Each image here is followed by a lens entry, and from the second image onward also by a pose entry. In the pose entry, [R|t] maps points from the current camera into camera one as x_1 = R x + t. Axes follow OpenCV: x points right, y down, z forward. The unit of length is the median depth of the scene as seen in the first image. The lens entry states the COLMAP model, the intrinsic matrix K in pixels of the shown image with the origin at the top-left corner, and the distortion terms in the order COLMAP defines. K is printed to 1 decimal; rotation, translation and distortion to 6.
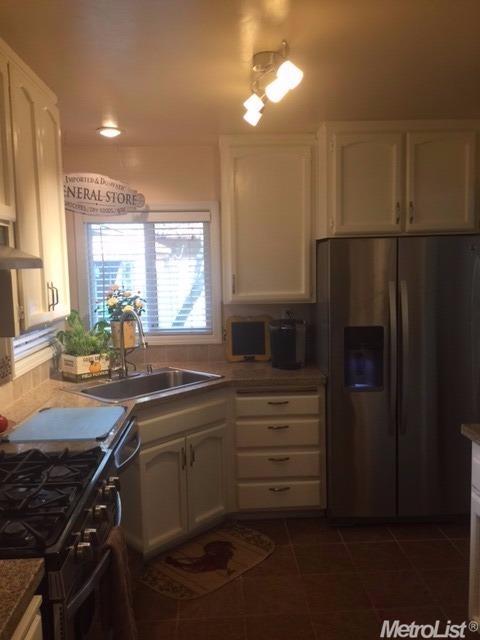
lens RADIAL K [[546.1, 0, 240.0], [0, 546.1, 320.0], [0, 0, 1]] dist [0.070795, -0.110324]
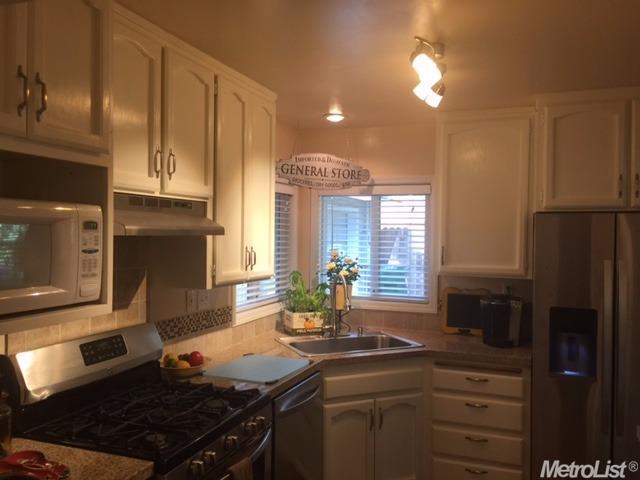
lens RADIAL K [[546.1, 0, 320.0], [0, 546.1, 240.0], [0, 0, 1]] dist [0.070795, -0.110324]
pose [[0.915169, 0.035216, -0.401530, 0.196177], [-0.069620, 0.995014, -0.071413, -0.005686], [0.397013, 0.093309, 0.913057, -0.023569]]
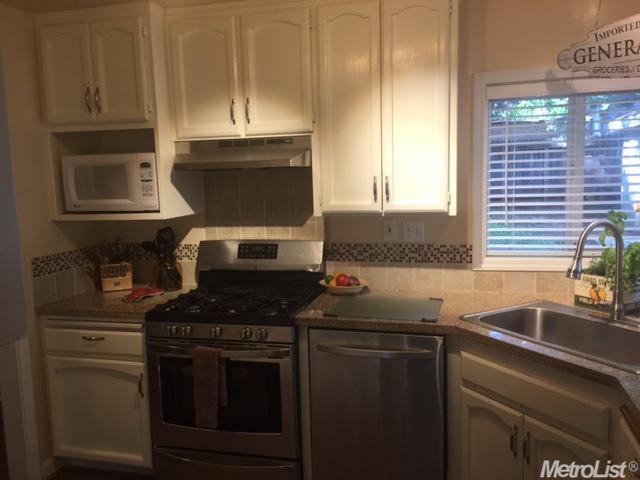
lens RADIAL K [[546.1, 0, 320.0], [0, 546.1, 240.0], [0, 0, 1]] dist [0.070795, -0.110324]
pose [[-0.311383, 0.147337, -0.938793, 0.526676], [-0.058774, 0.983030, 0.173774, -0.089032], [0.948465, 0.109287, -0.297439, 0.861367]]
